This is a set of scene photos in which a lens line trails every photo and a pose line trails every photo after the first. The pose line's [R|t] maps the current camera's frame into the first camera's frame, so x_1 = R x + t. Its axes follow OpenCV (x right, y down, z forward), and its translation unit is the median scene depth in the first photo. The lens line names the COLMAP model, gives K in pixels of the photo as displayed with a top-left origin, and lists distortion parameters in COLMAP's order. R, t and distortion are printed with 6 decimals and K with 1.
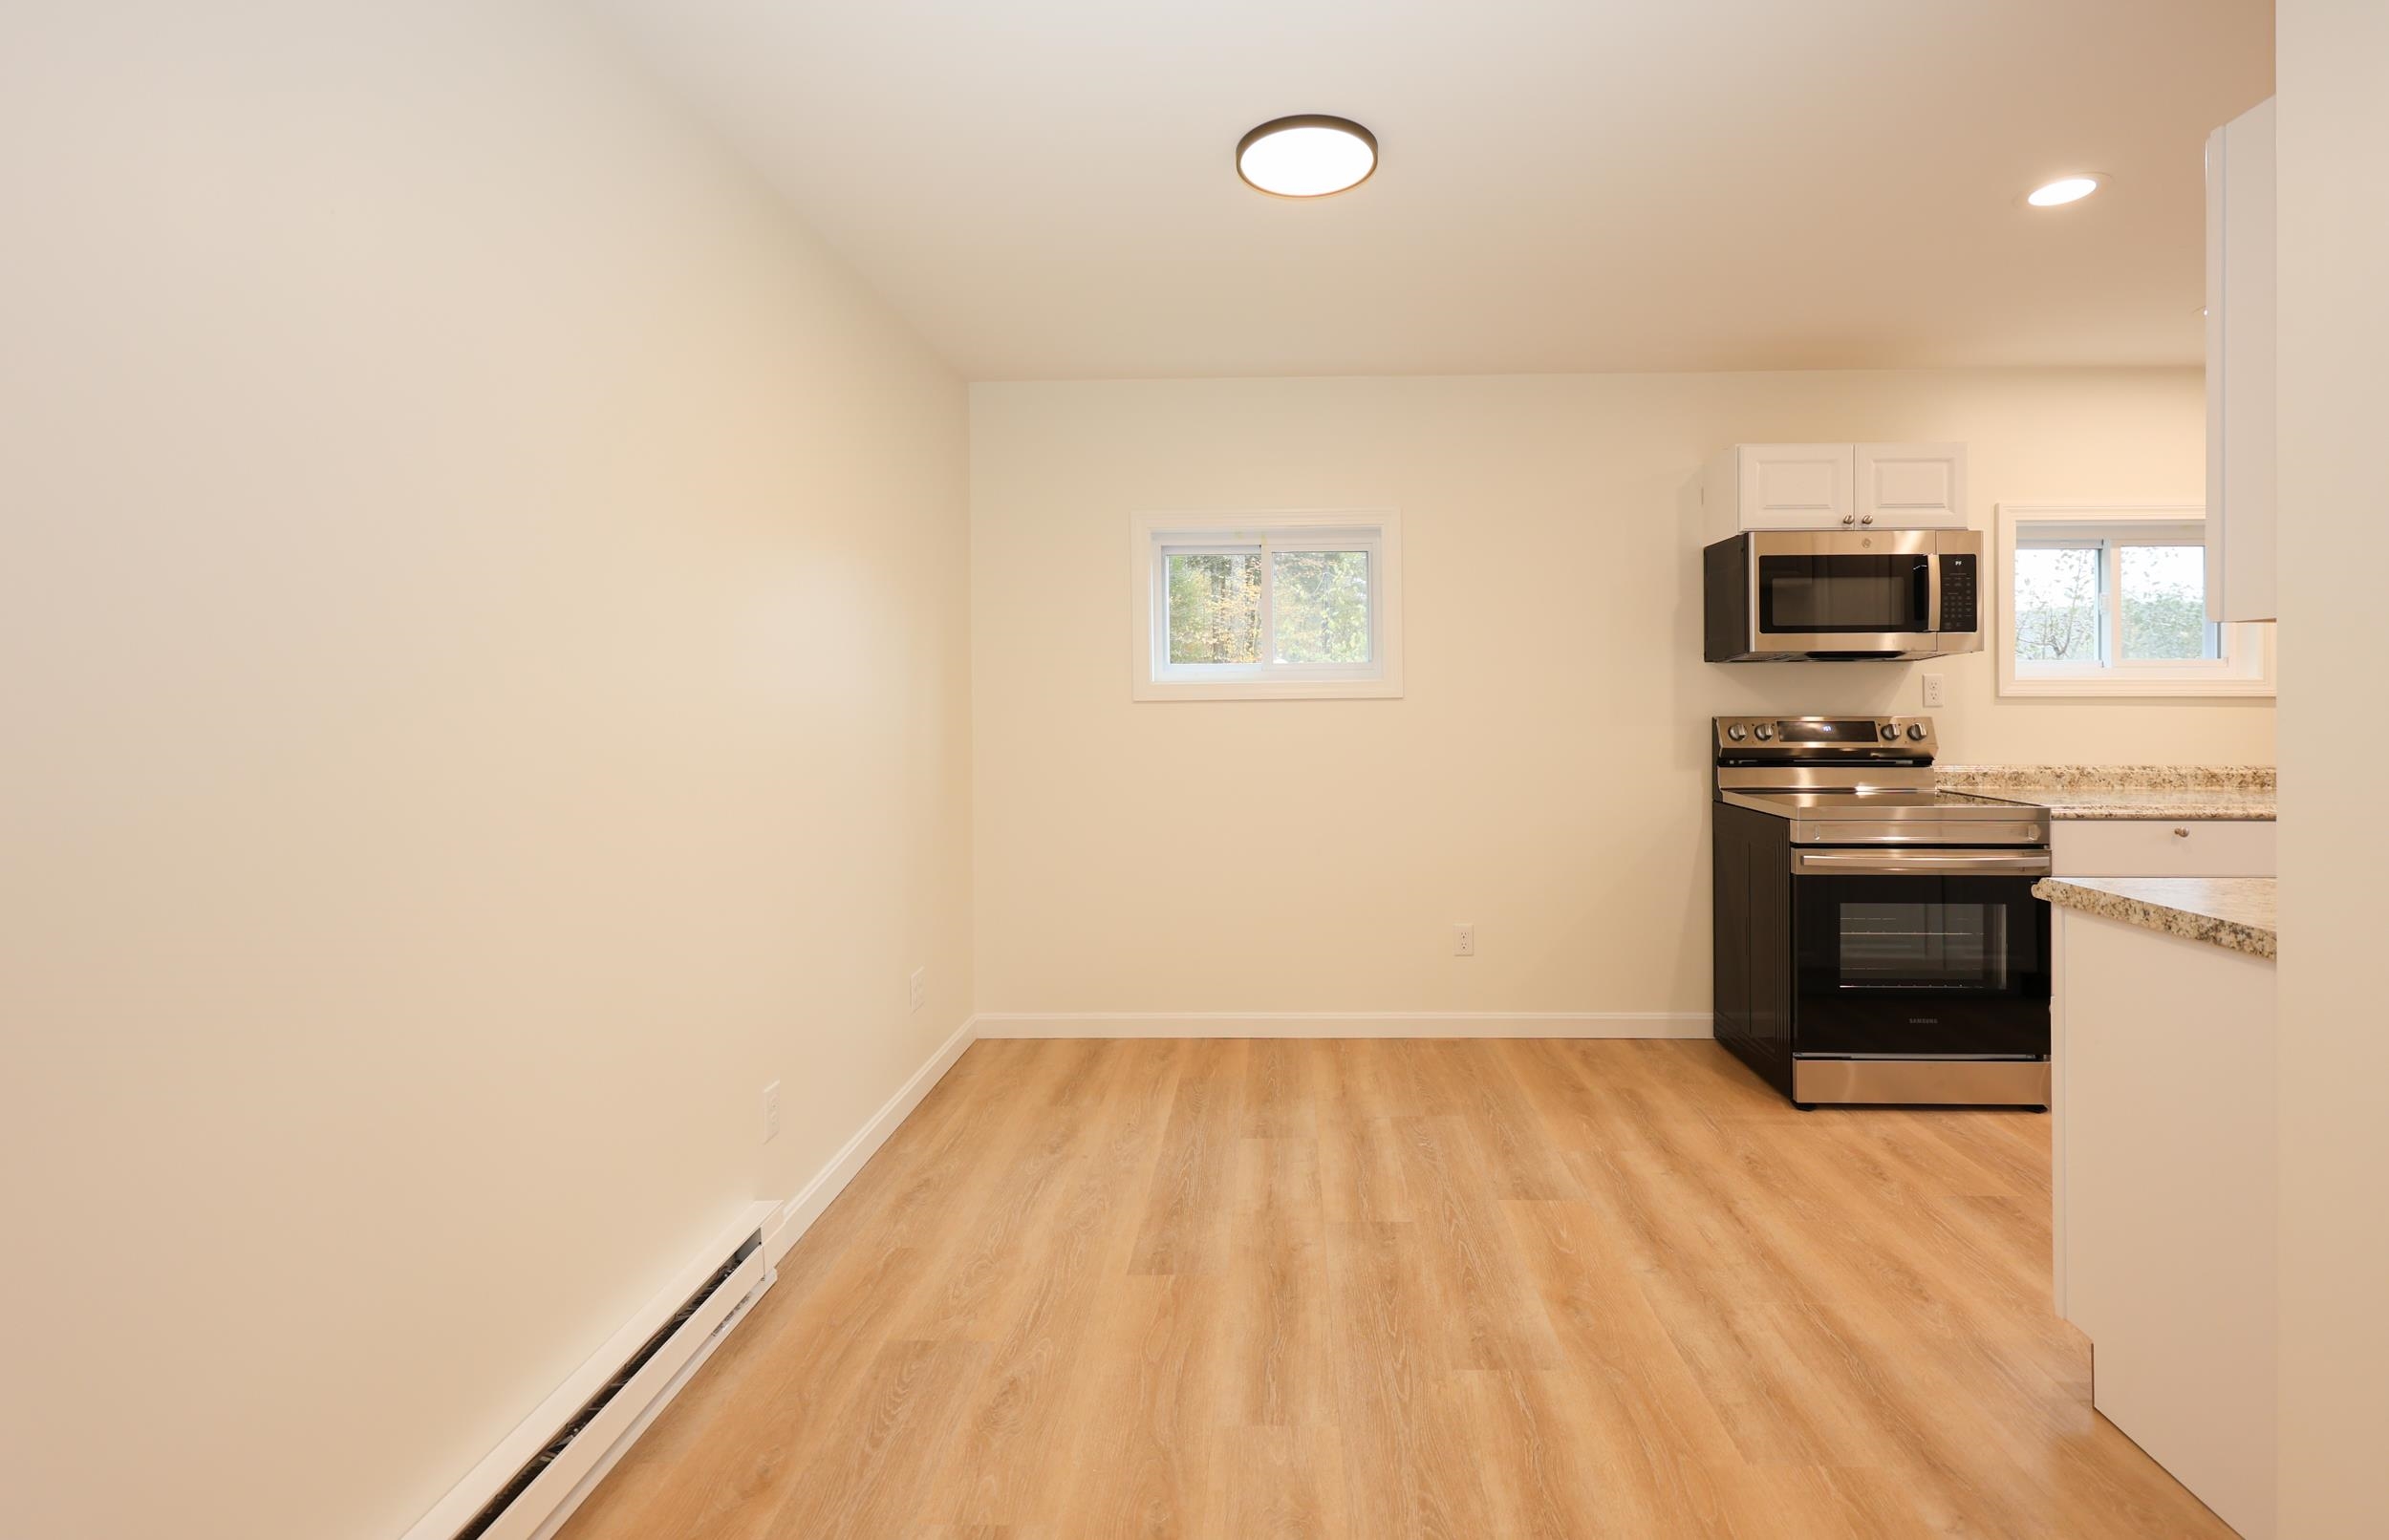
lens RADIAL K [[1075.8, 0, 1261.8], [0, 1075.8, 697.9], [0, 0, 1]] dist [0.003212, -0.000226]
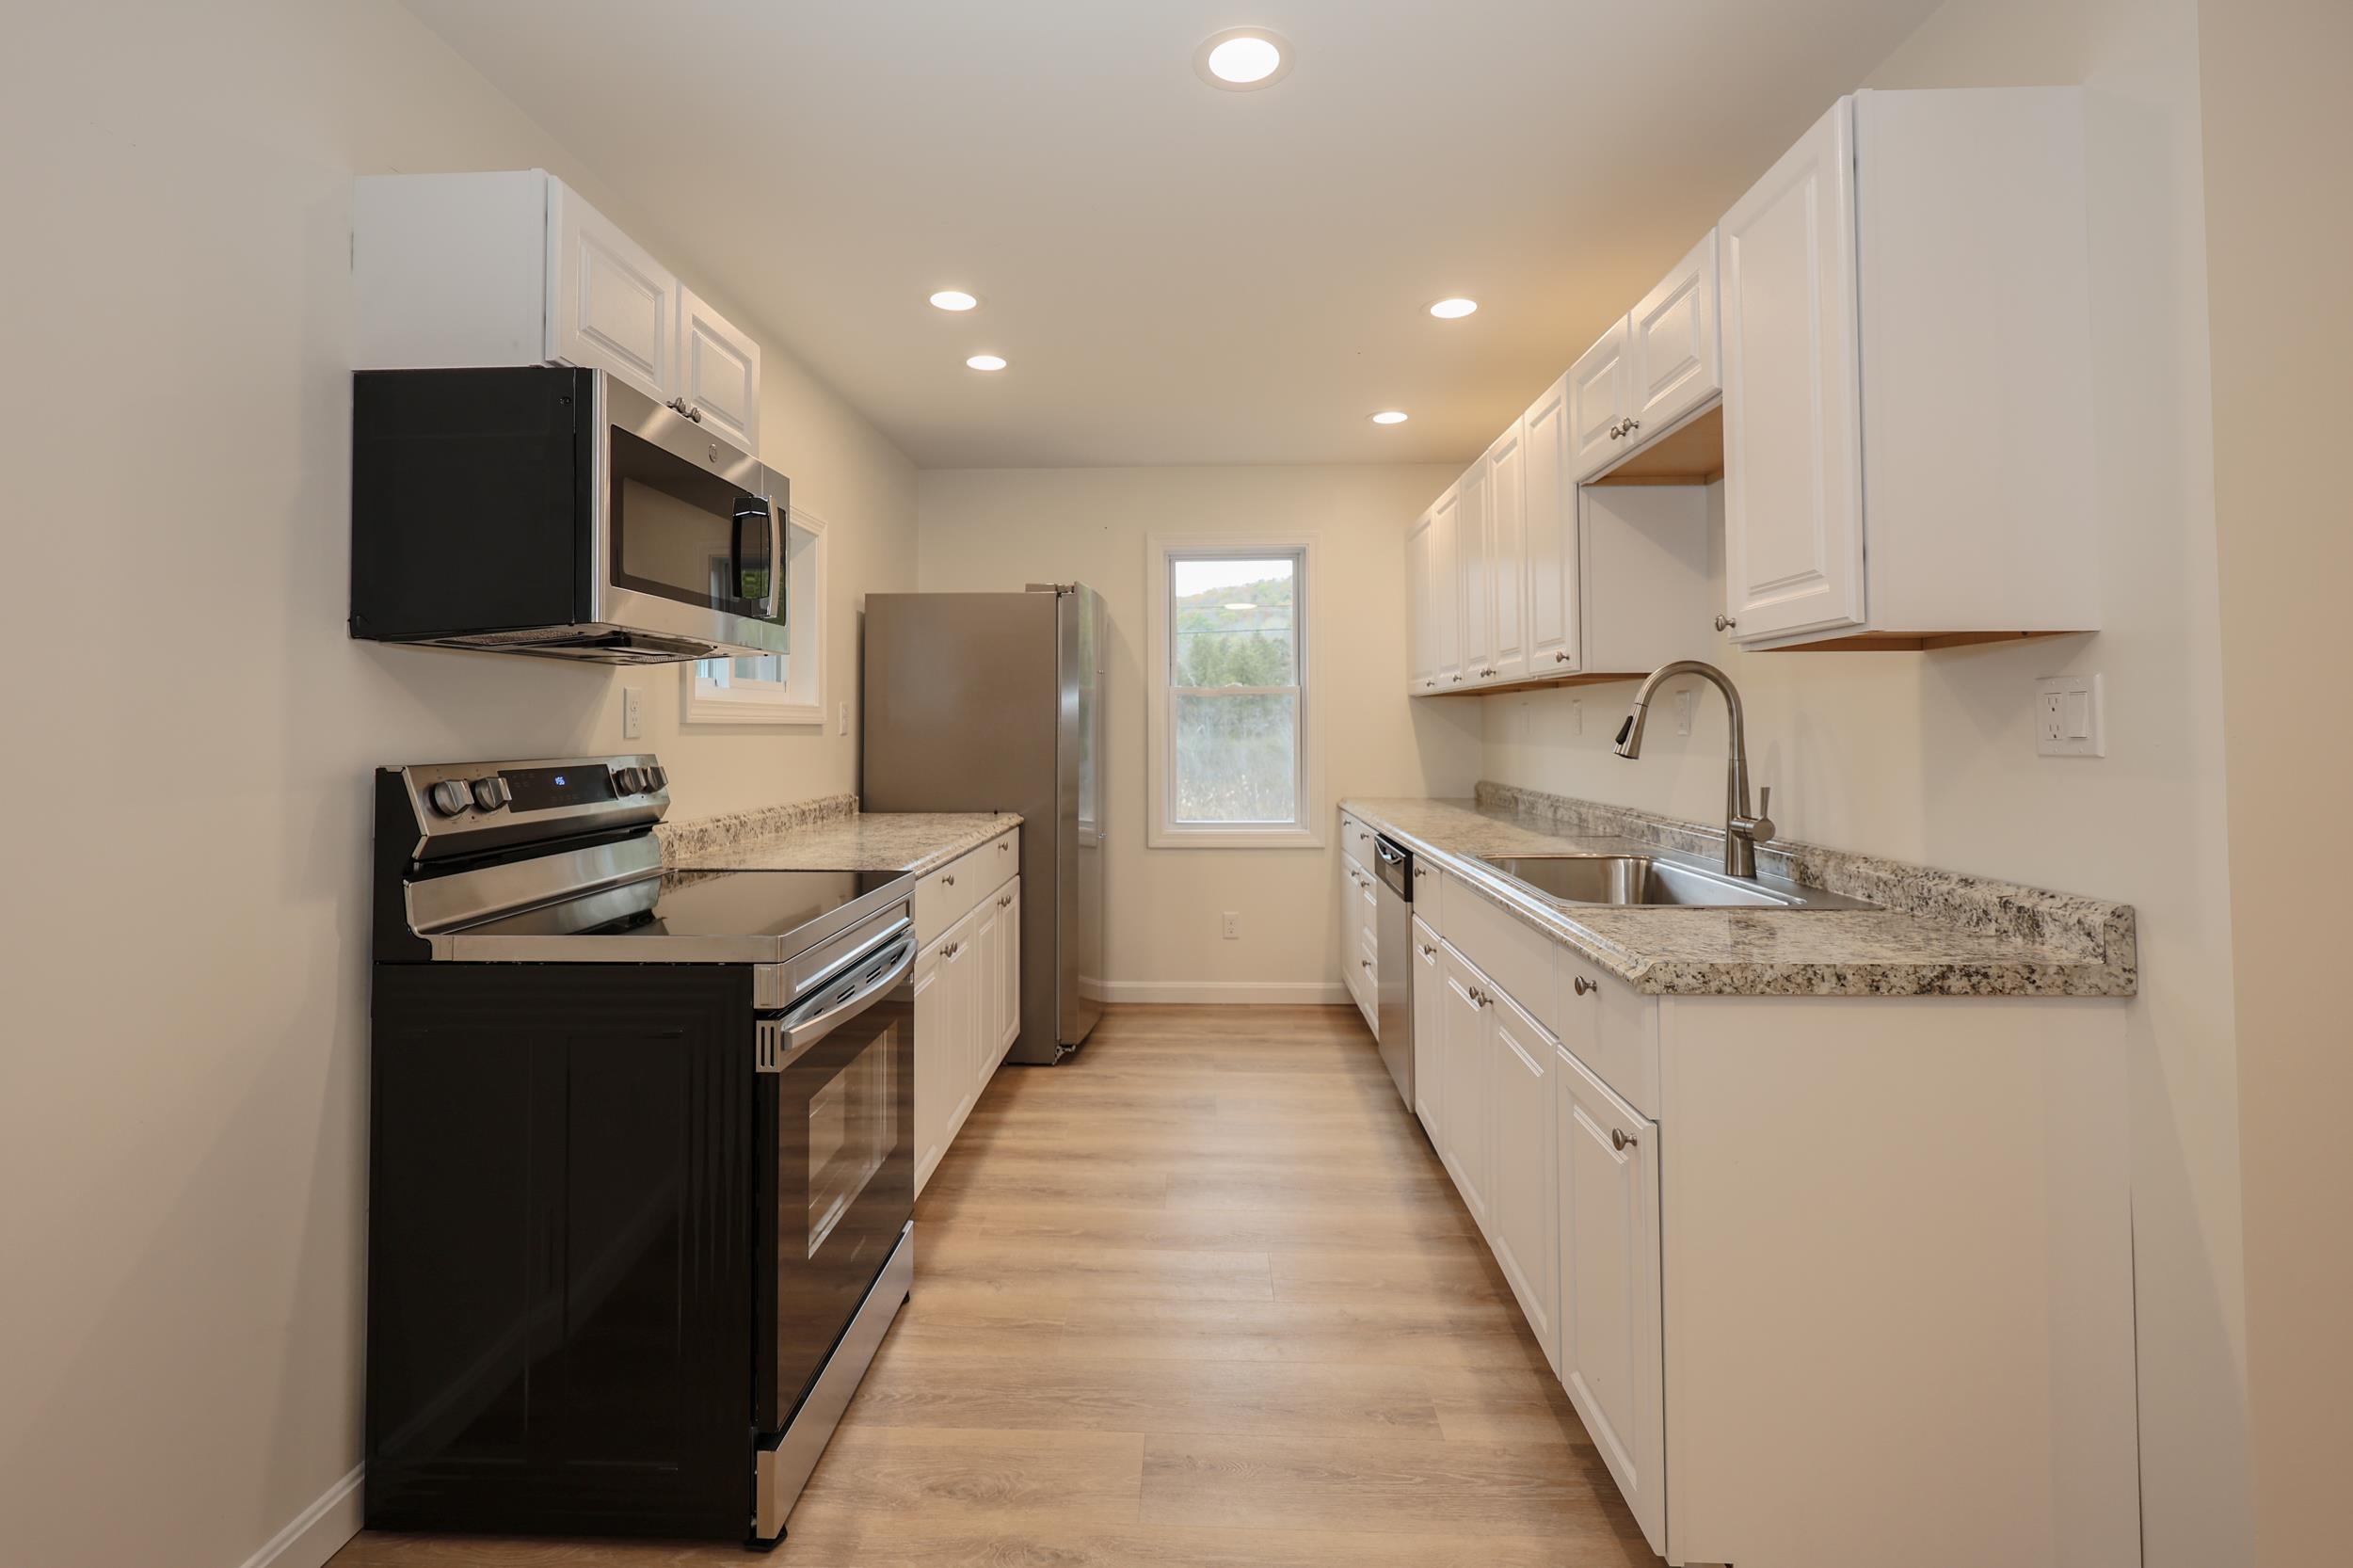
lens RADIAL K [[1065.5, 0, 1170.1], [0, 1065.5, 689.3], [0, 0, 1]] dist [0.008117, -0.000016]
pose [[0.011378, 0.037395, 0.999236, -0.006603], [0.002762, 0.999295, -0.037429, 0.004056], [-0.999931, 0.003186, 0.011267, 0.765919]]
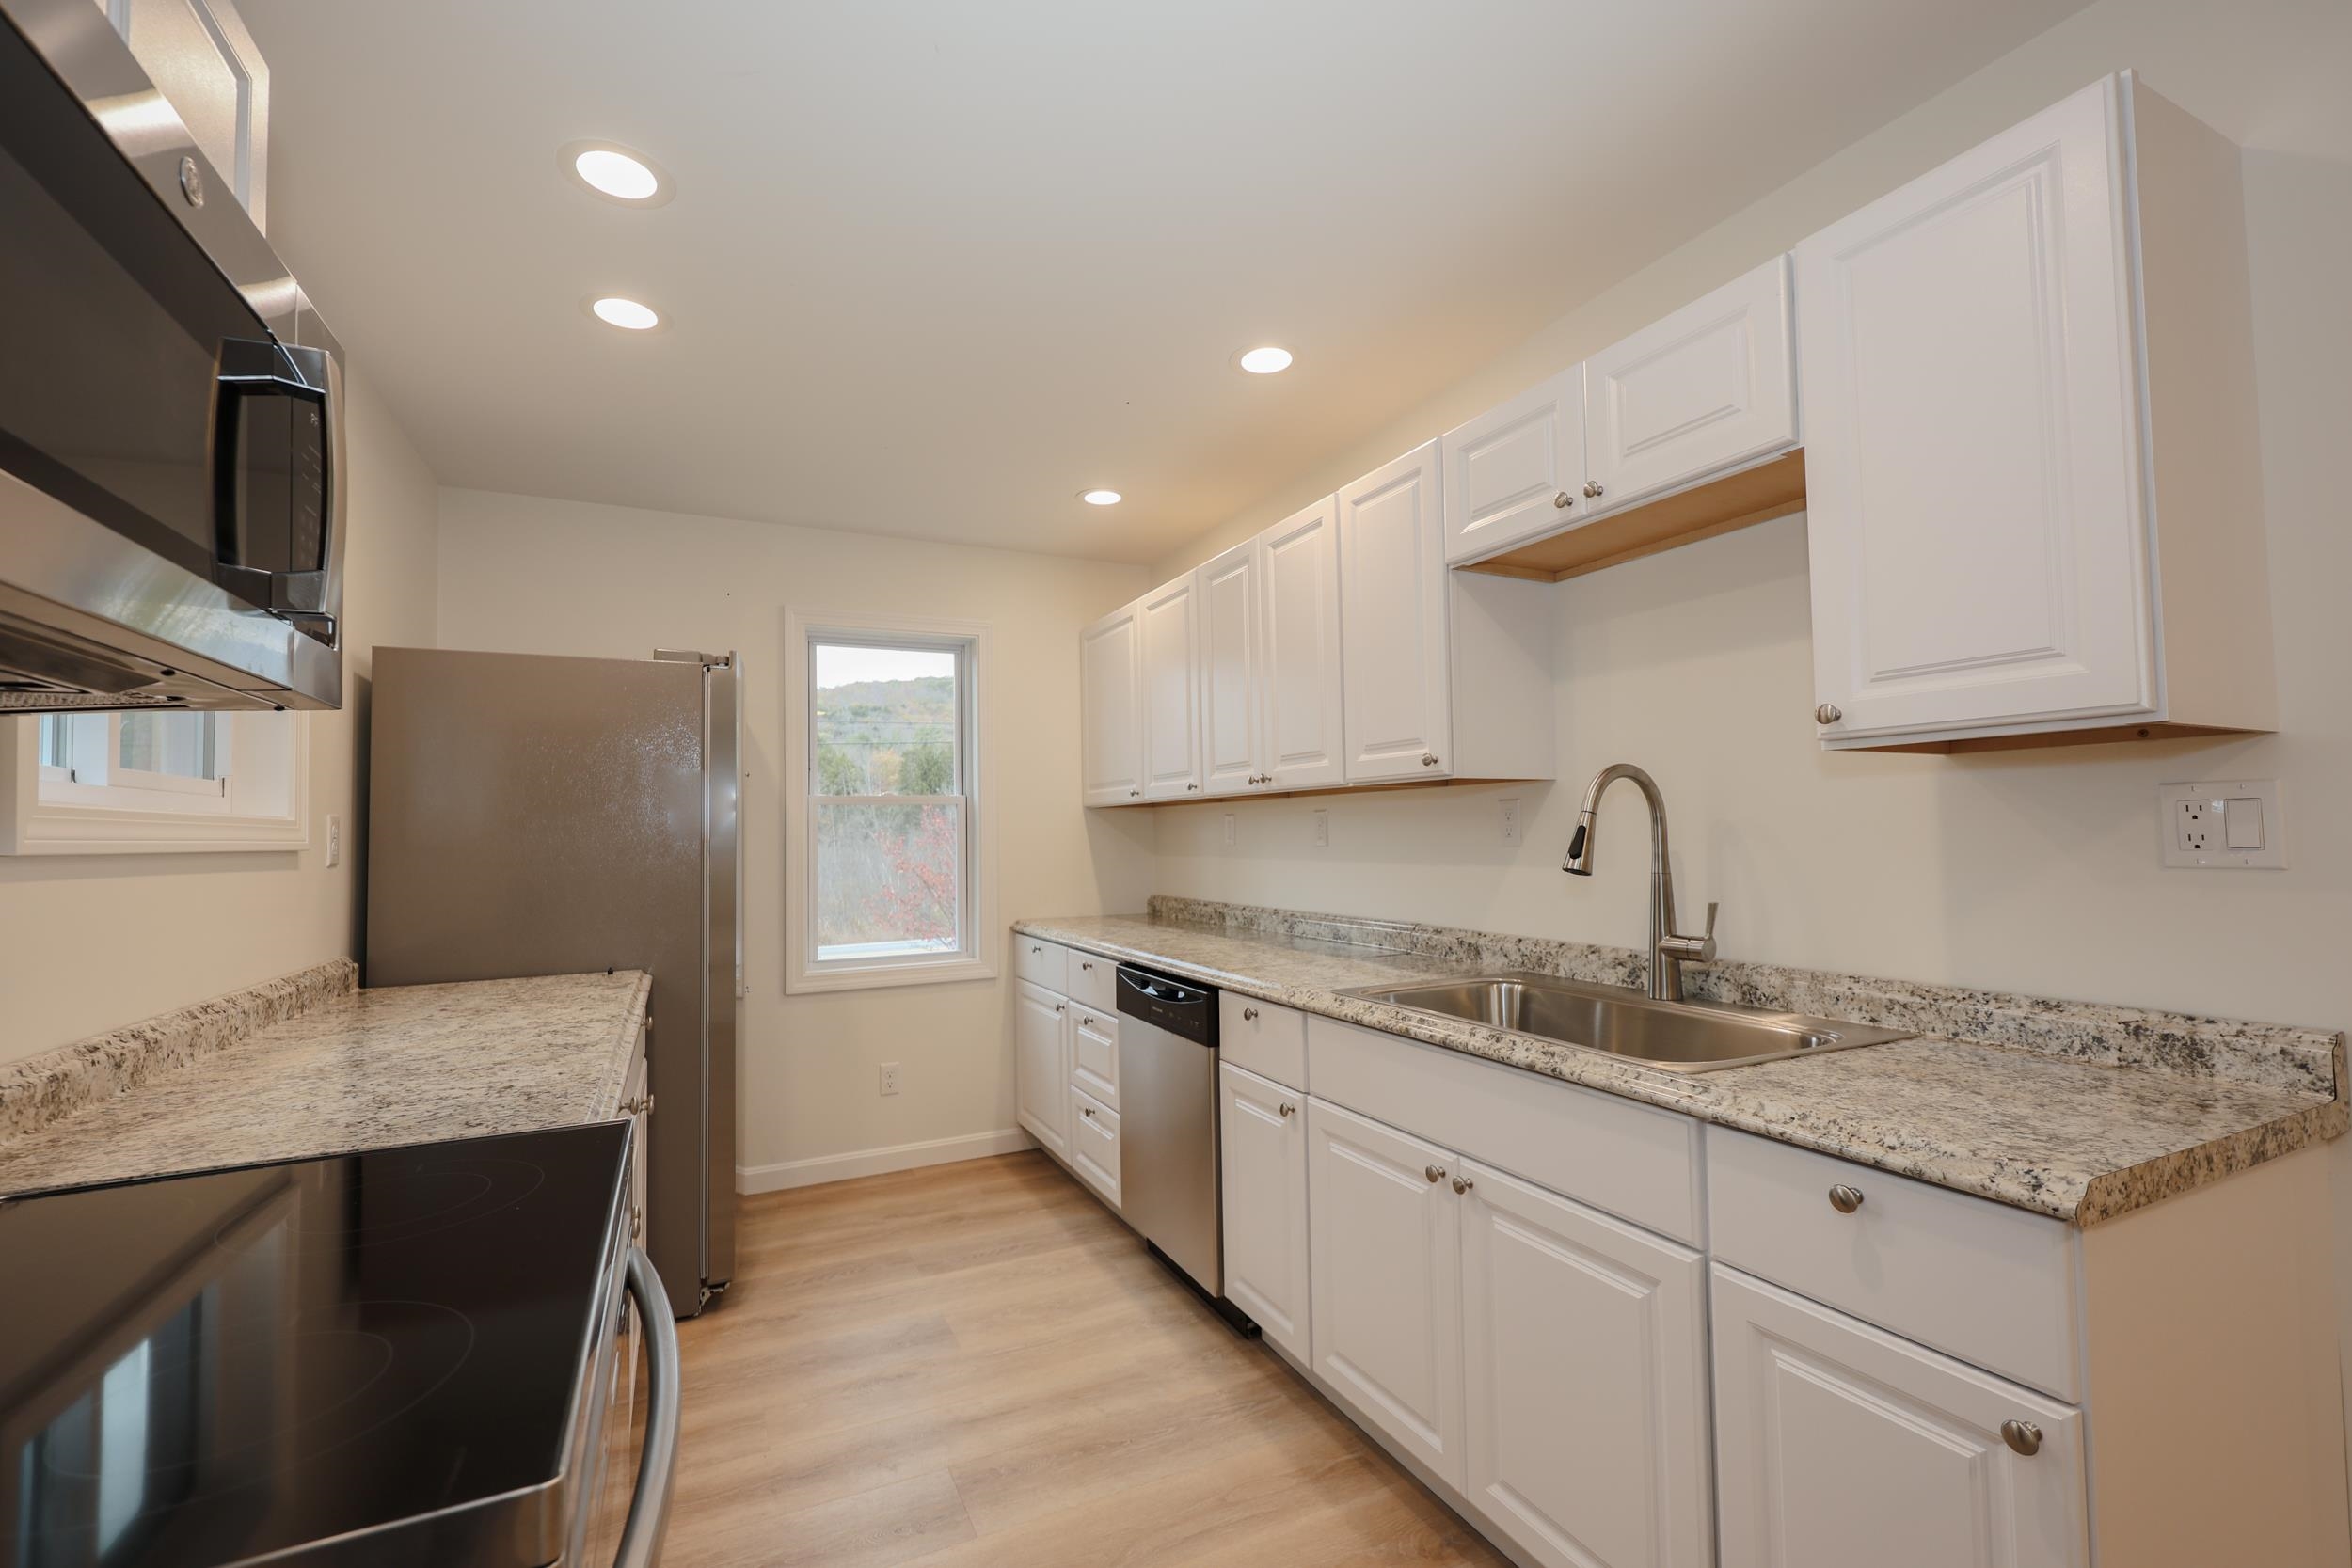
lens RADIAL K [[996.8, 0, 1170.4], [0, 996.8, 794.3], [0, 0, 1]] dist [0.019841, -0.000198]
pose [[-0.447534, 0.045022, 0.893133, 0.276214], [0.015826, 0.998974, -0.042427, -0.001356], [-0.894127, -0.004853, -0.447788, 0.930112]]
